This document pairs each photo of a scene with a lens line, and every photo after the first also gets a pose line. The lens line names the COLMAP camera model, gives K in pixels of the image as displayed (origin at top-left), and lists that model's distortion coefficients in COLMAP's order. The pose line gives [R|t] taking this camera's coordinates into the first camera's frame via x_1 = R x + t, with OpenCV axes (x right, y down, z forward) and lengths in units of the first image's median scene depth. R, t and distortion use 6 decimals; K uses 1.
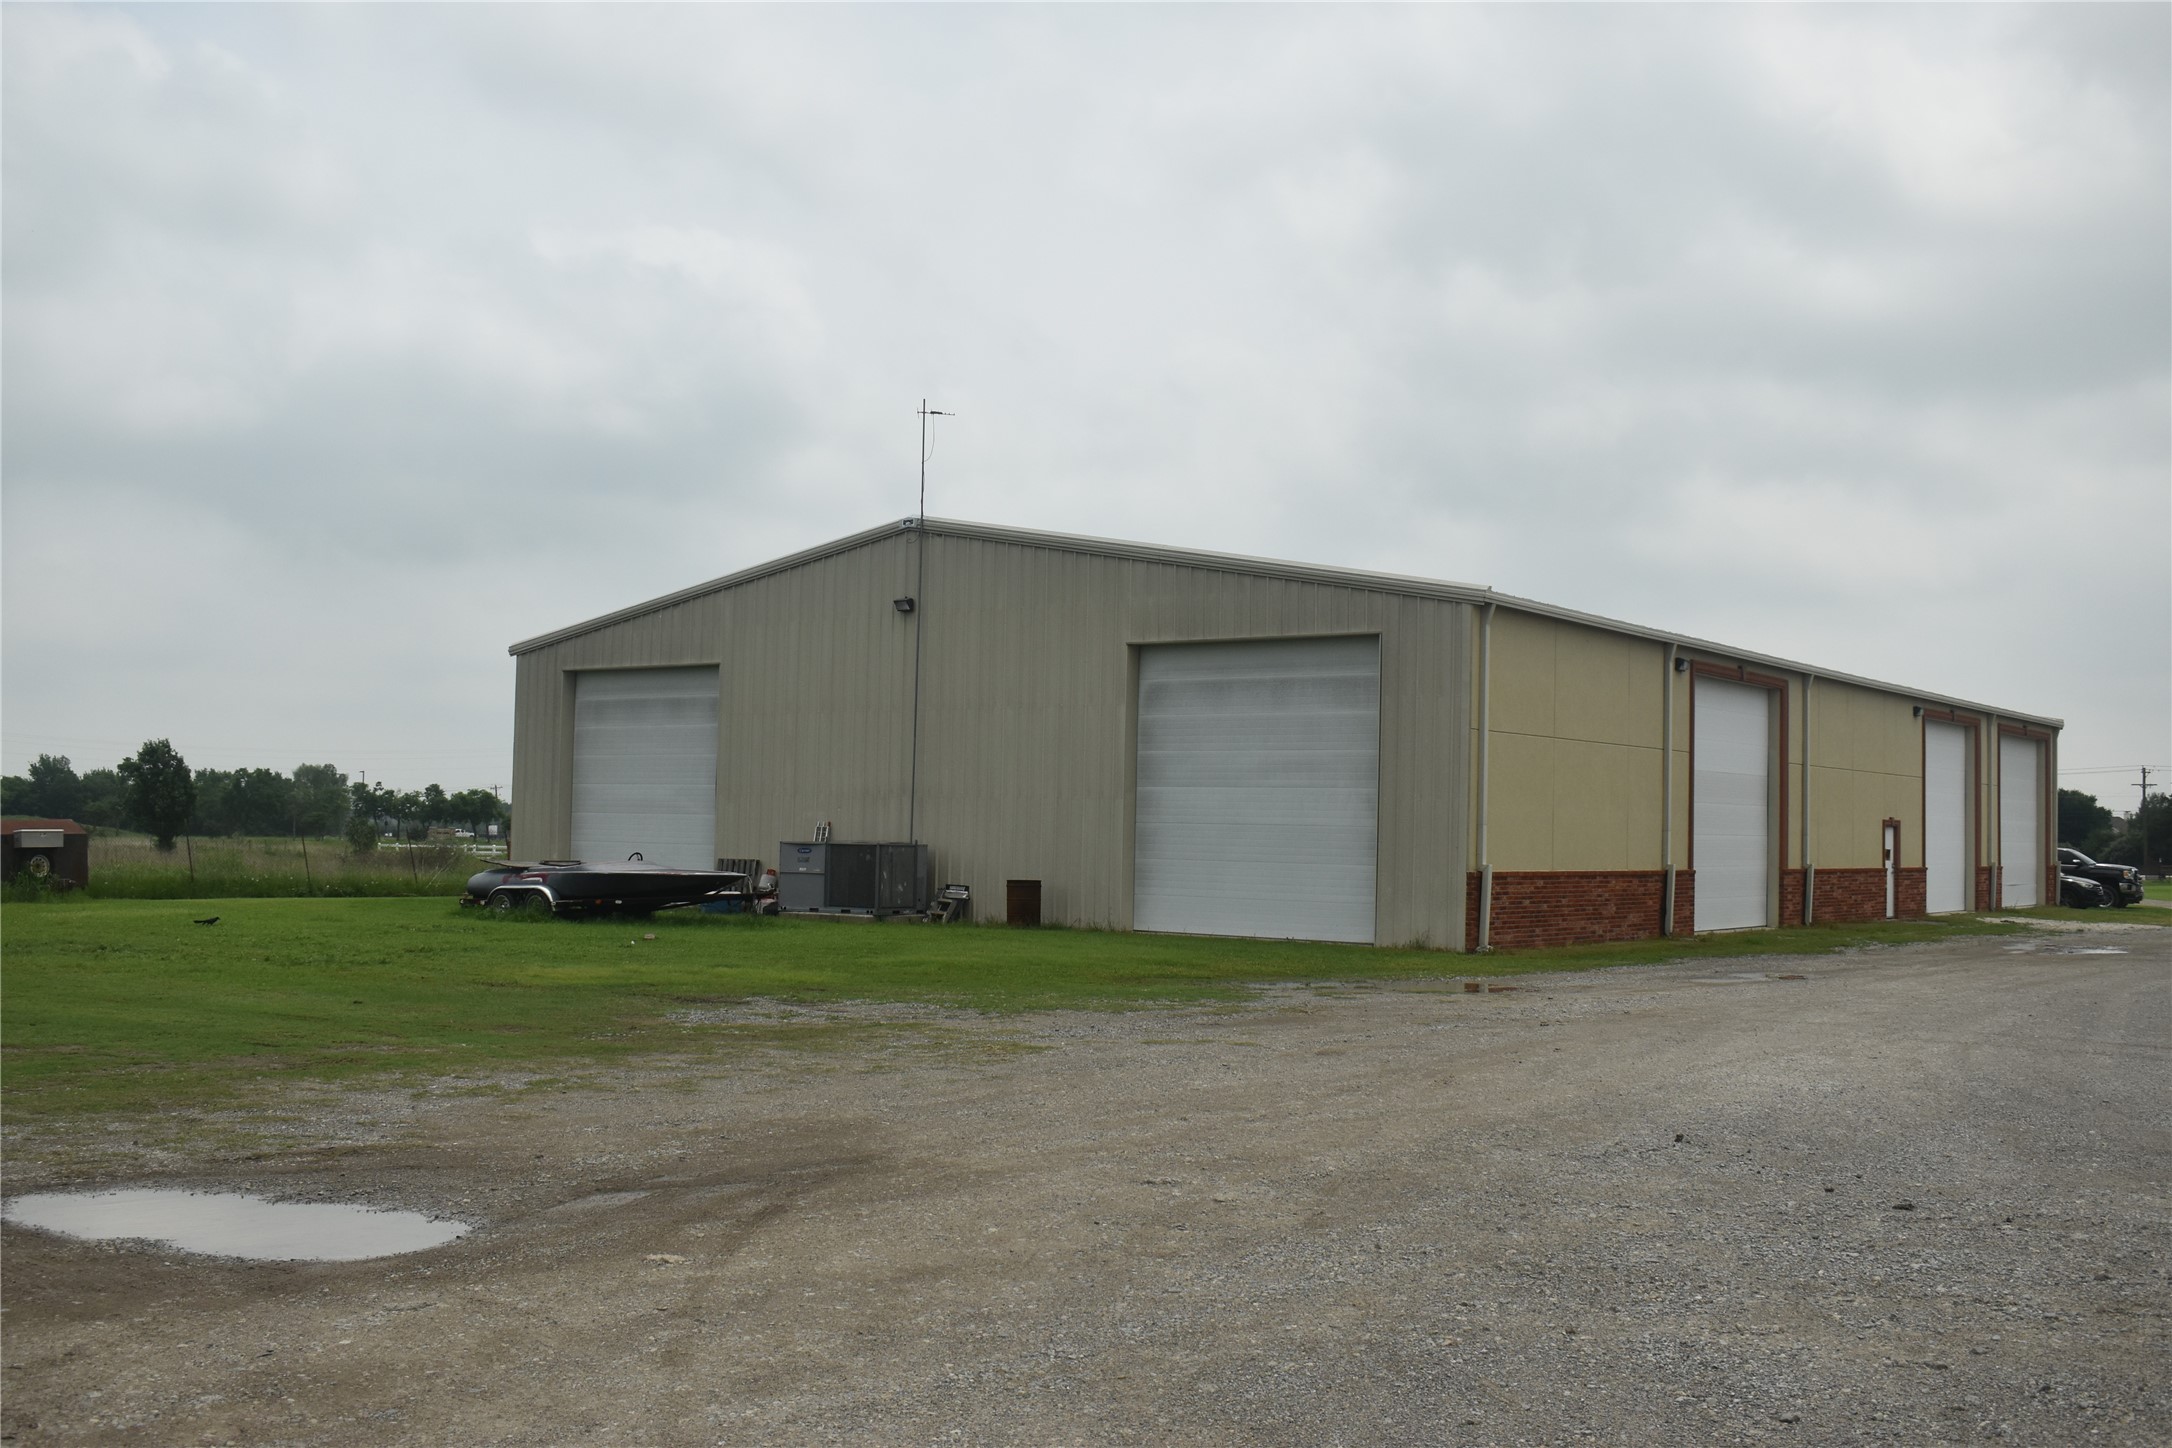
lens RADIAL K [[2120.5, 0, 1086.1], [0, 2120.5, 724.6], [0, 0, 1]] dist [-0.009099, 0.000000]
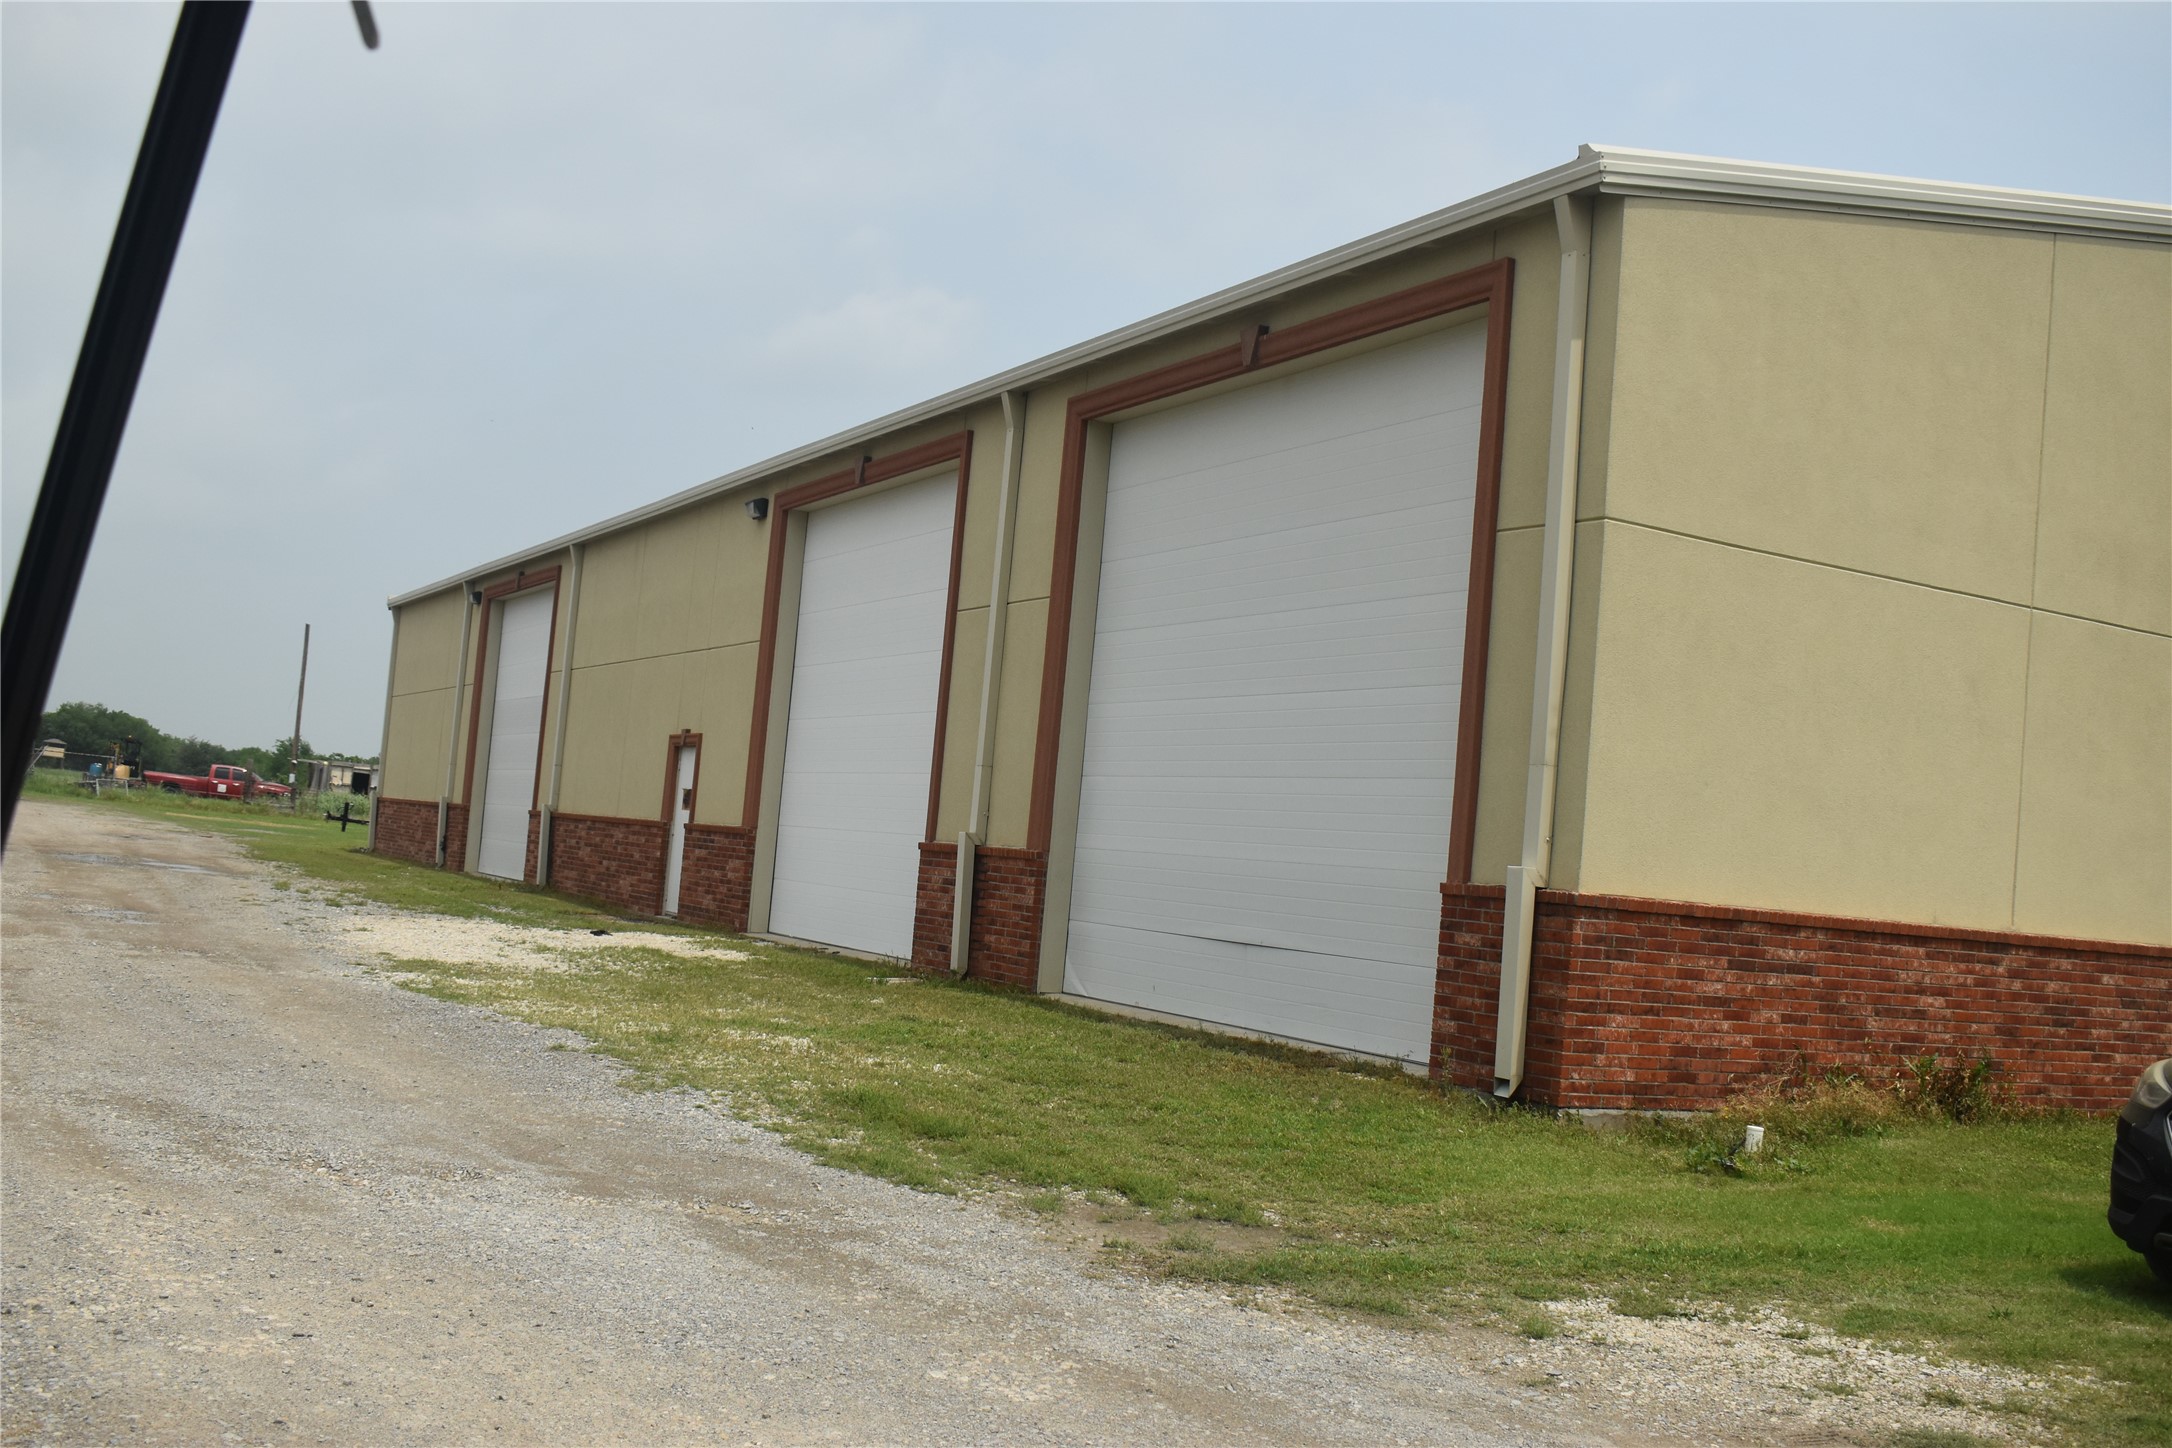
lens RADIAL K [[2120.5, 0, 1086.0], [0, 2120.5, 724.7], [0, 0, 1]] dist [-0.009099, 0.000000]
pose [[-0.418993, -0.109083, -0.901413, 0.860615], [-0.043518, 0.994029, -0.100063, 0.096531], [0.906946, -0.002697, -0.421239, 1.379157]]
